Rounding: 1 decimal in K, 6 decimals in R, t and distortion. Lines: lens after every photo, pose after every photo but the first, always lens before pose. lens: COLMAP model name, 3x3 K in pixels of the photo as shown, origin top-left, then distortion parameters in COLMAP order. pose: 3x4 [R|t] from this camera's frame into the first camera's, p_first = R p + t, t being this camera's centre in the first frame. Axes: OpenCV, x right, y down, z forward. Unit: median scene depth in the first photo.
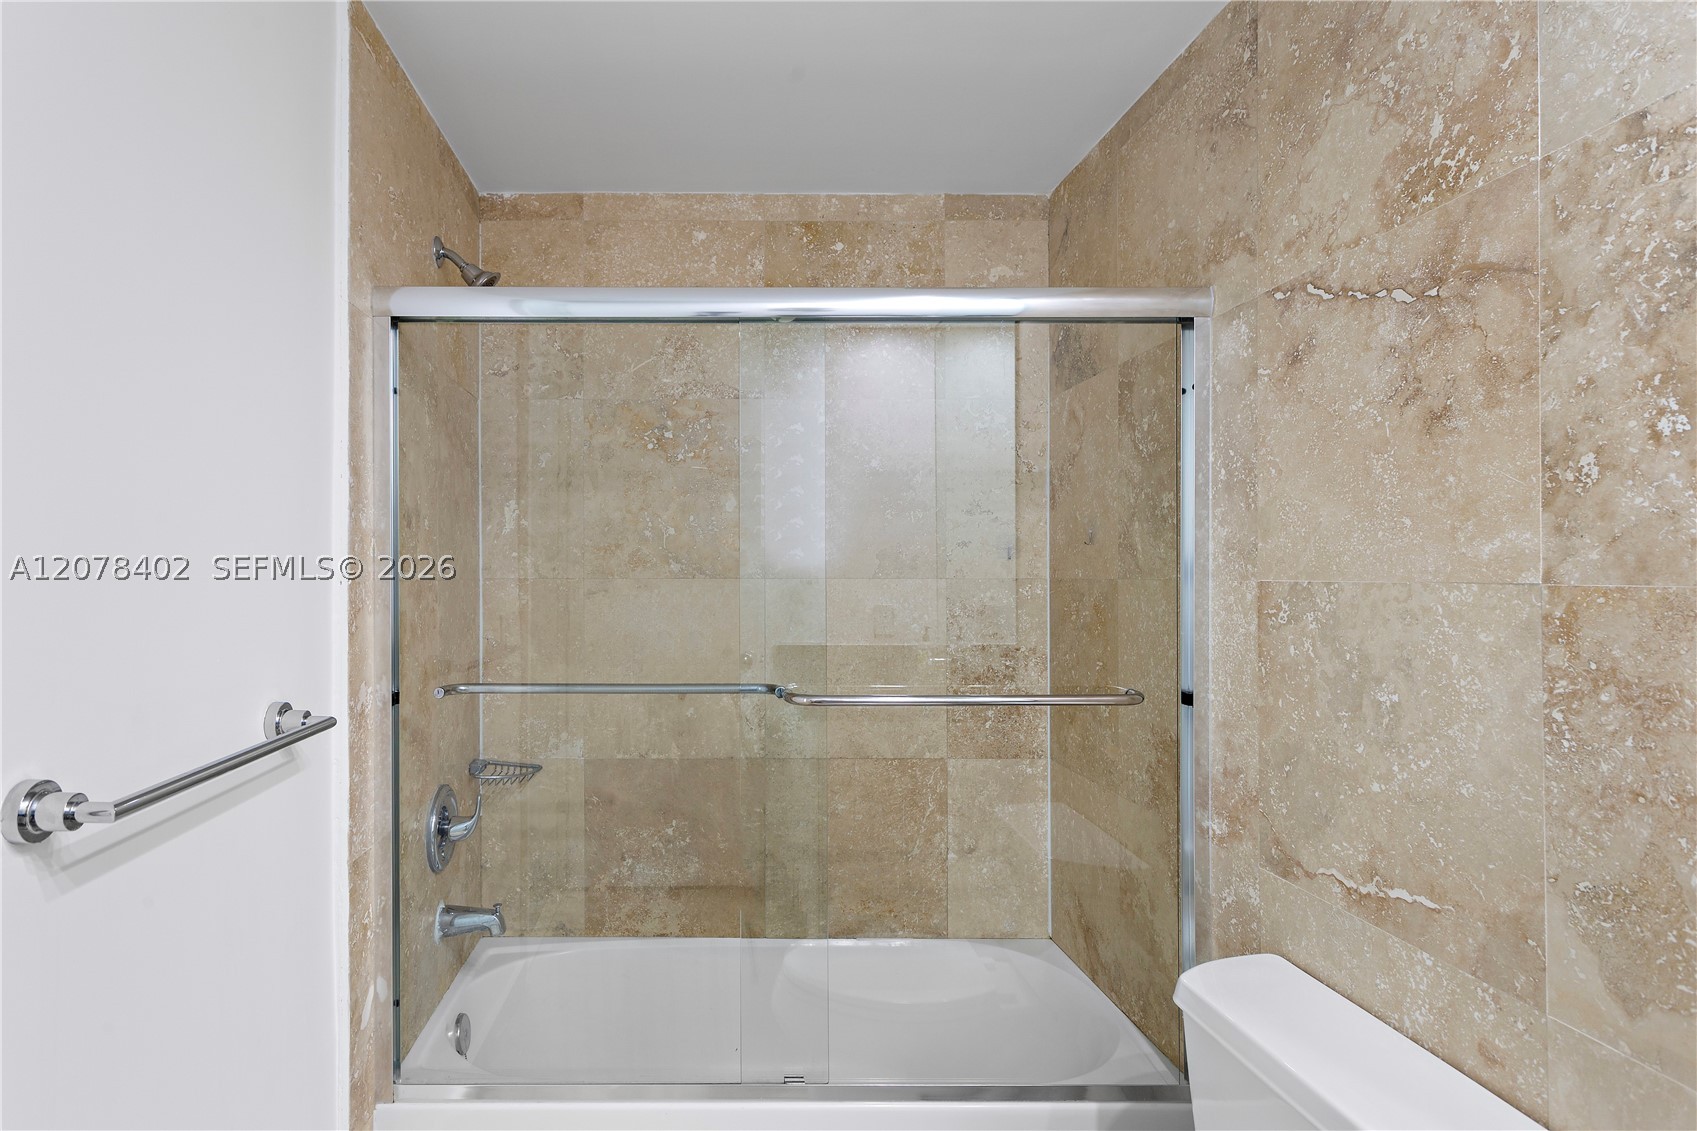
lens RADIAL K [[821.2, 0, 850.9], [0, 821.2, 568.1], [0, 0, 1]] dist [0.002320, 0.002590]
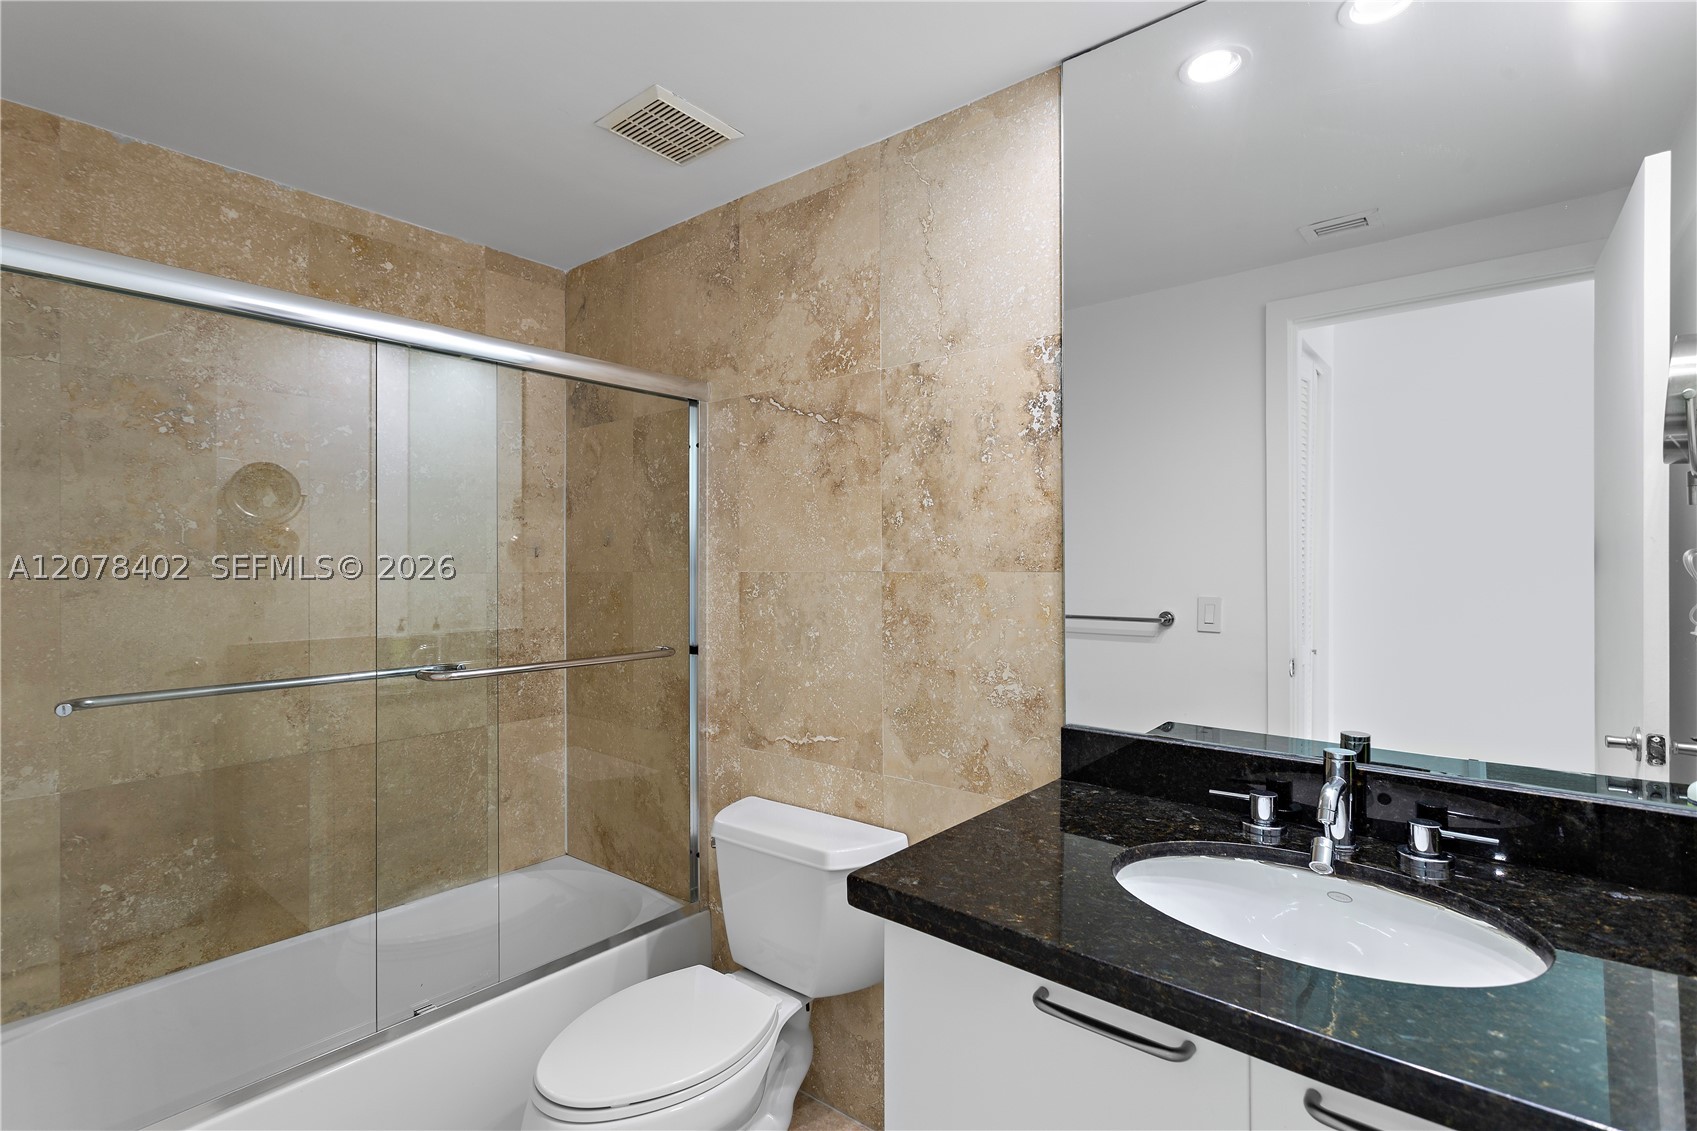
lens RADIAL K [[821.2, 0, 845.8], [0, 821.2, 563.9], [0, 0, 1]] dist [0.002320, 0.002590]
pose [[0.641070, -0.003109, 0.767476, -0.518622], [0.000555, 0.999993, 0.003587, -0.004927], [-0.767482, -0.001873, 0.641068, -0.171639]]
